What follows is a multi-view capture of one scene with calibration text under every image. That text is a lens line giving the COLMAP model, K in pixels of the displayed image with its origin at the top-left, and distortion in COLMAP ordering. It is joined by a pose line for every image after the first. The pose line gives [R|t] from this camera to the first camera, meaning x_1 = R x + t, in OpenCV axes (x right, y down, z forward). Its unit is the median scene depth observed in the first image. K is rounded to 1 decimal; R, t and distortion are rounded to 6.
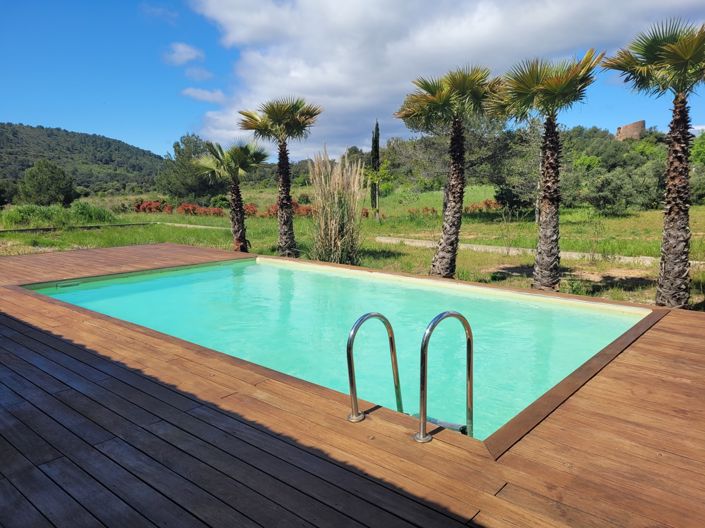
lens RADIAL K [[530.0, 0, 353.8], [0, 530.0, 263.2], [0, 0, 1]] dist [0.038558, -0.009663]
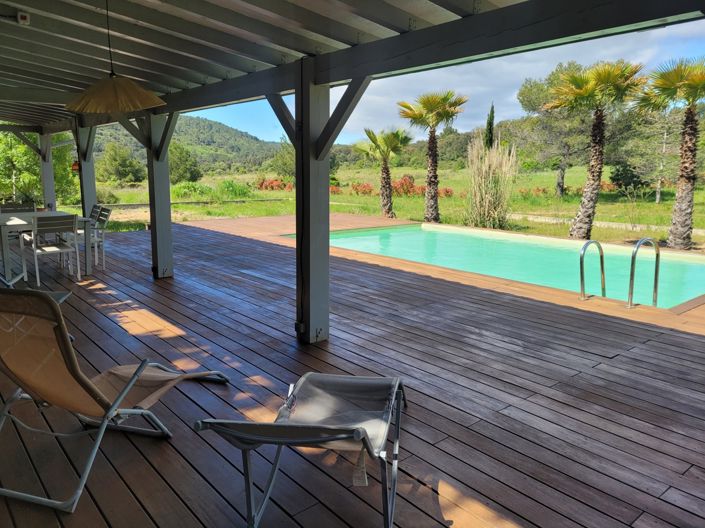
lens RADIAL K [[530.0, 0, 350.9], [0, 530.0, 262.6], [0, 0, 1]] dist [0.038558, -0.009663]
pose [[0.985700, 0.035052, -0.164823, -0.110437], [-0.029389, 0.998895, 0.036671, 0.030993], [0.165927, -0.031302, 0.985641, -0.204208]]
